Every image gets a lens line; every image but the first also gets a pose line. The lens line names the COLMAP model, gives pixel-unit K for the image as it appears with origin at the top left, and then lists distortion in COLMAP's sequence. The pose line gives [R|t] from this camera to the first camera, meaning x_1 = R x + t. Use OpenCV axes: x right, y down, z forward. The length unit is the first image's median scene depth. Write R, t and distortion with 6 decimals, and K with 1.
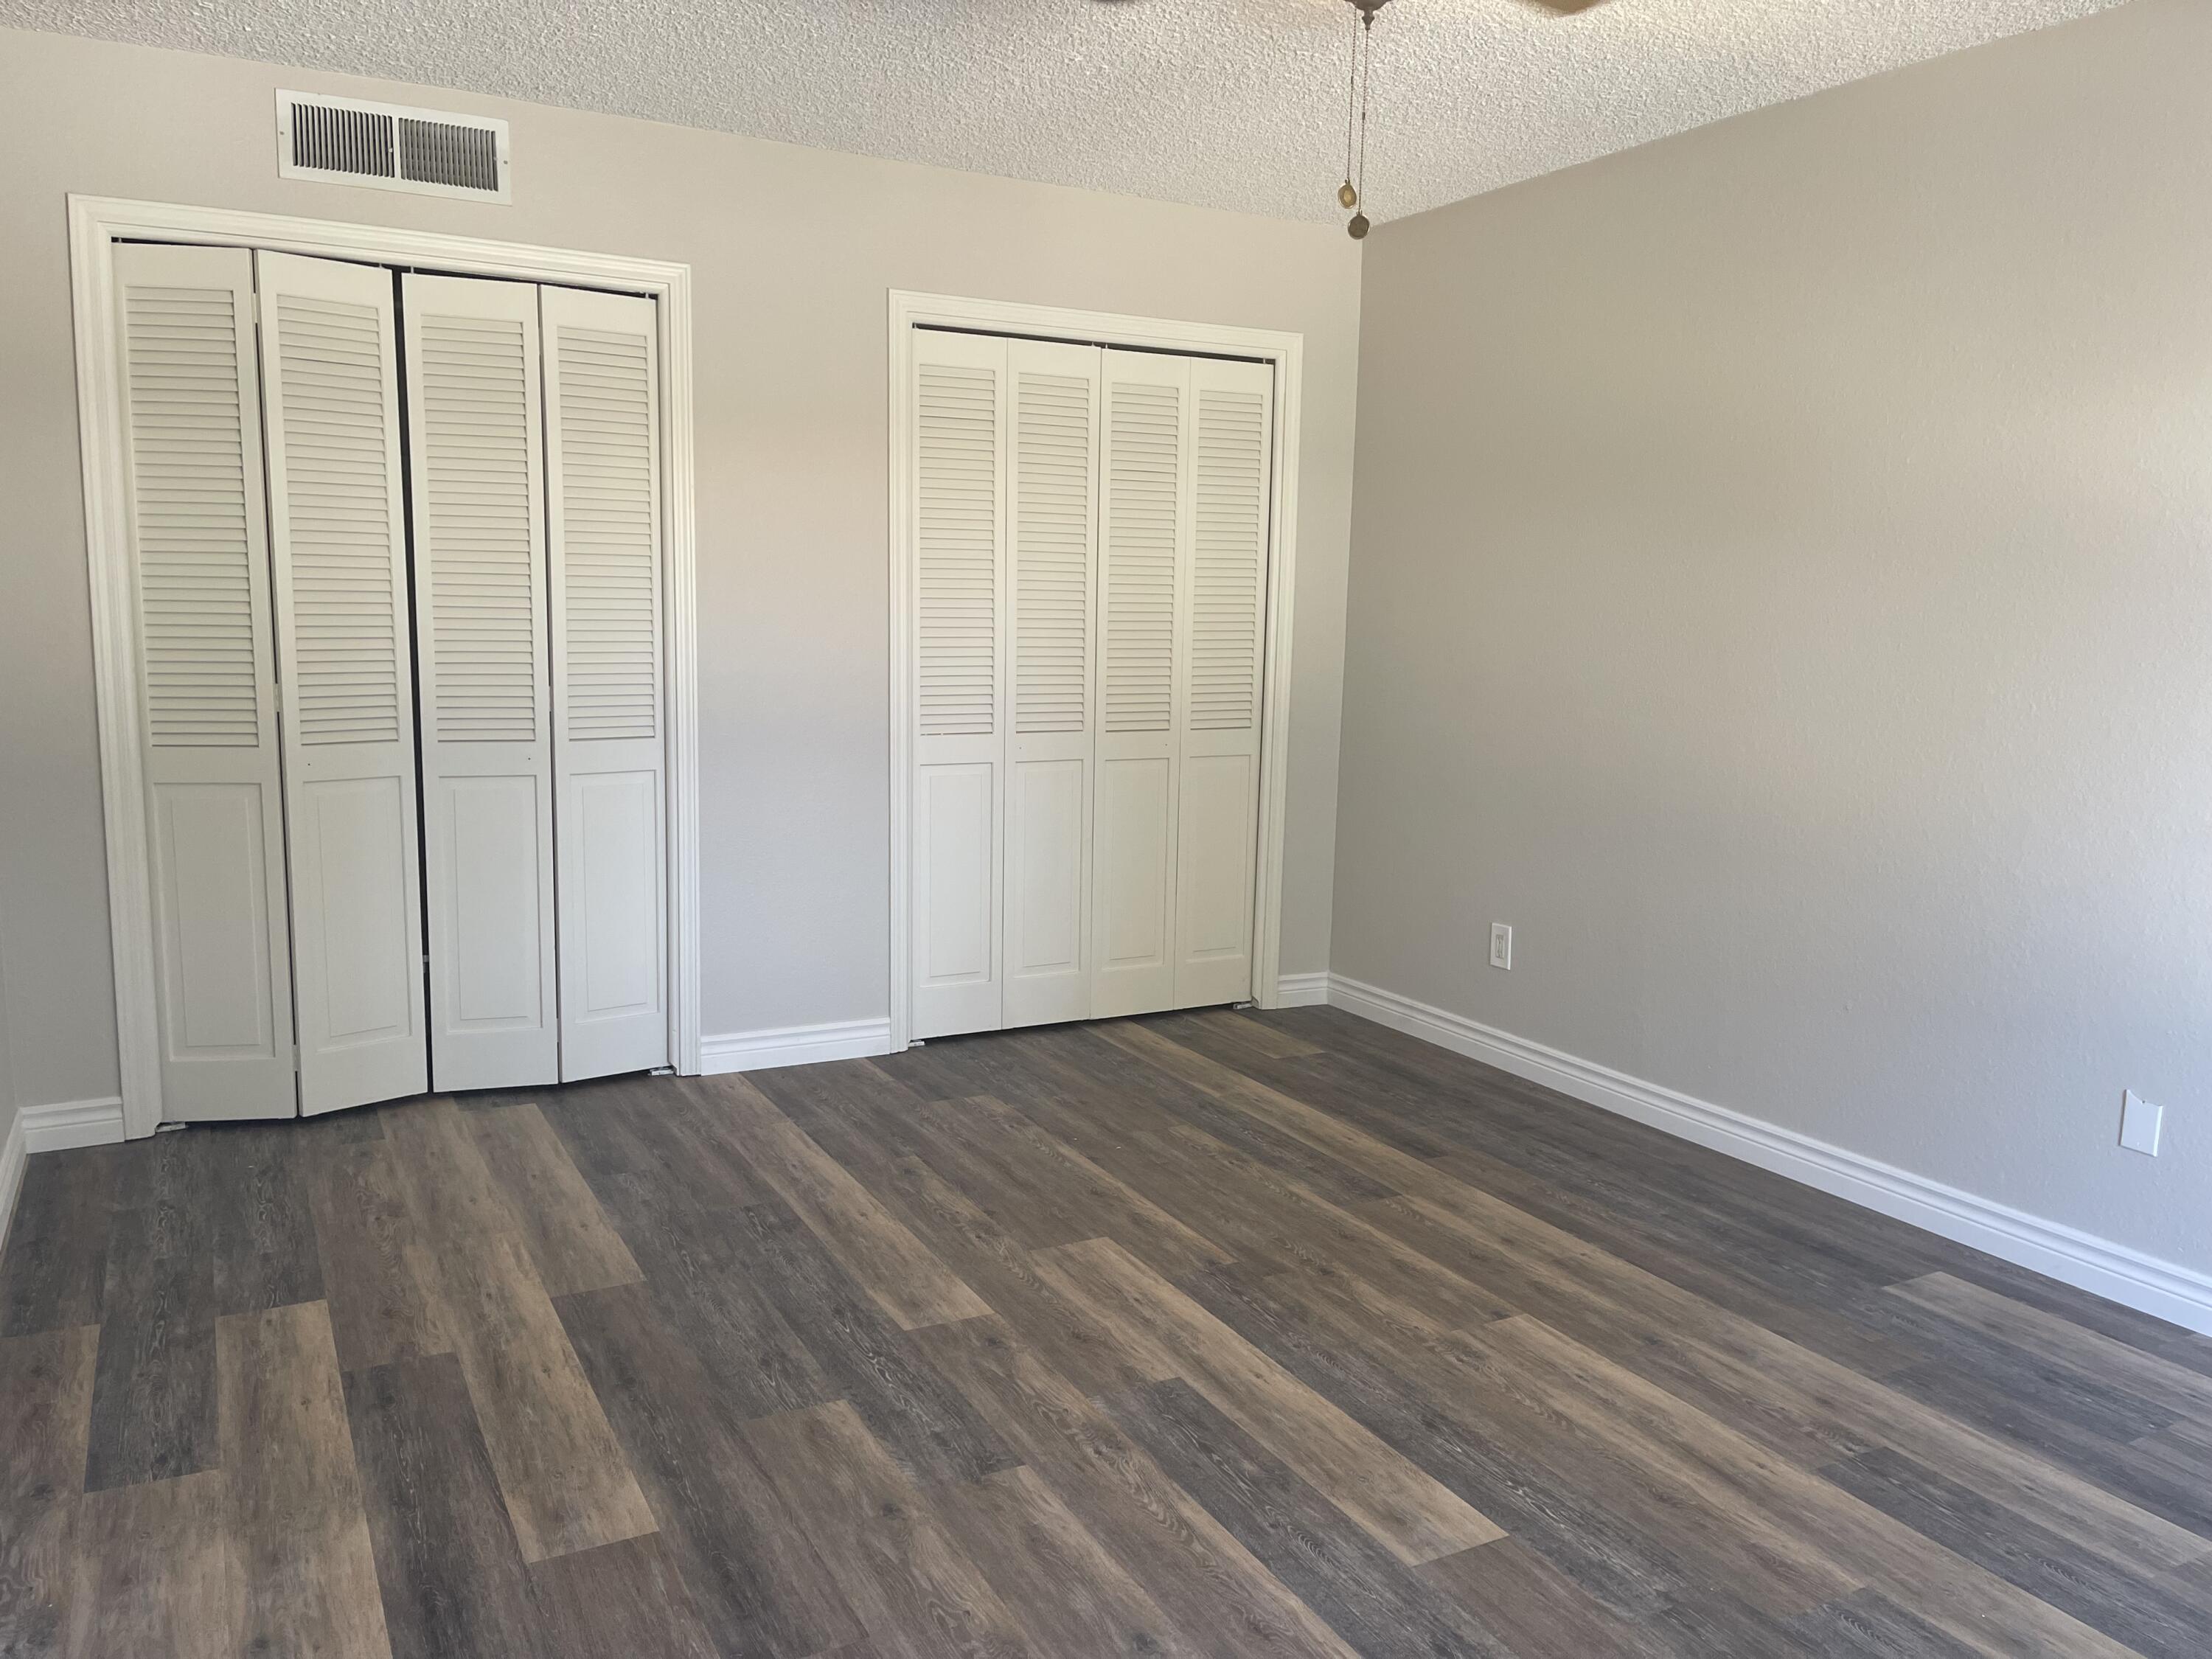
lens RADIAL K [[1647.8, 0, 1107.6], [0, 1647.8, 823.7], [0, 0, 1]] dist [0.047799, -0.002493]
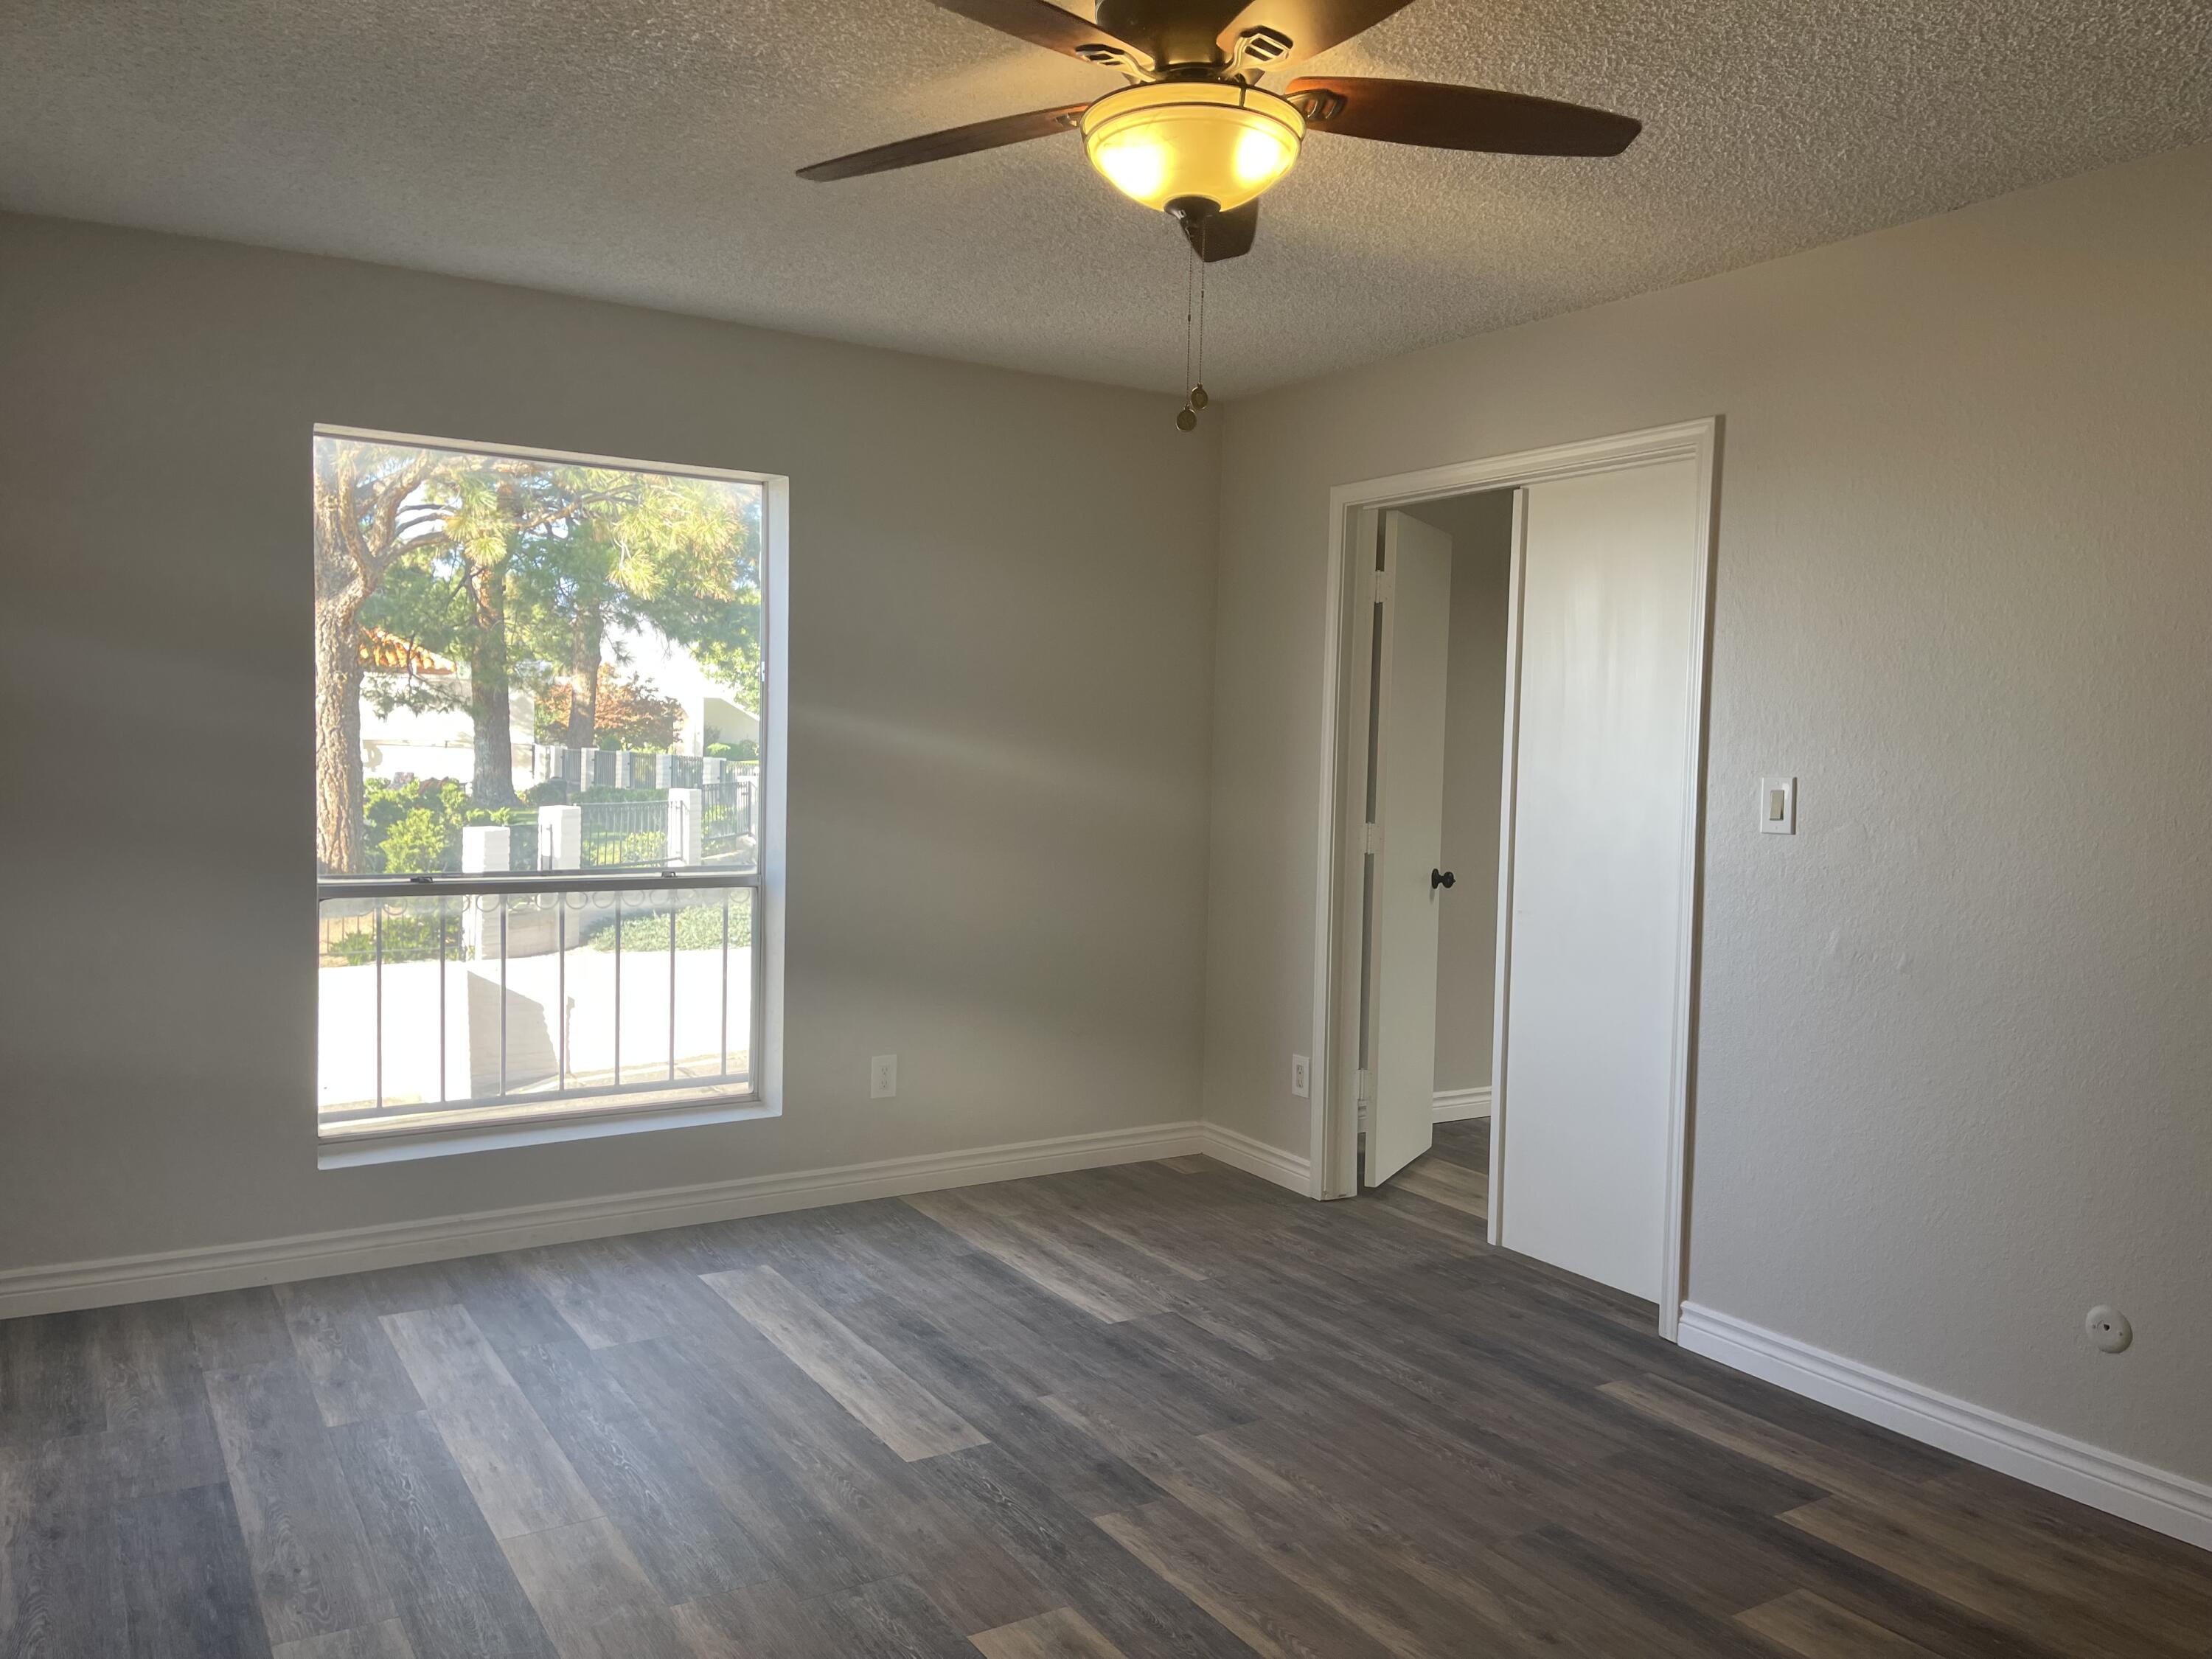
lens RADIAL K [[1647.8, 0, 1107.0], [0, 1647.8, 832.2], [0, 0, 1]] dist [0.047799, -0.002493]
pose [[-0.996984, -0.042647, -0.064835, 0.248987], [-0.054757, 0.978608, 0.198314, -0.297097], [0.054991, 0.201267, -0.977992, 1.987907]]
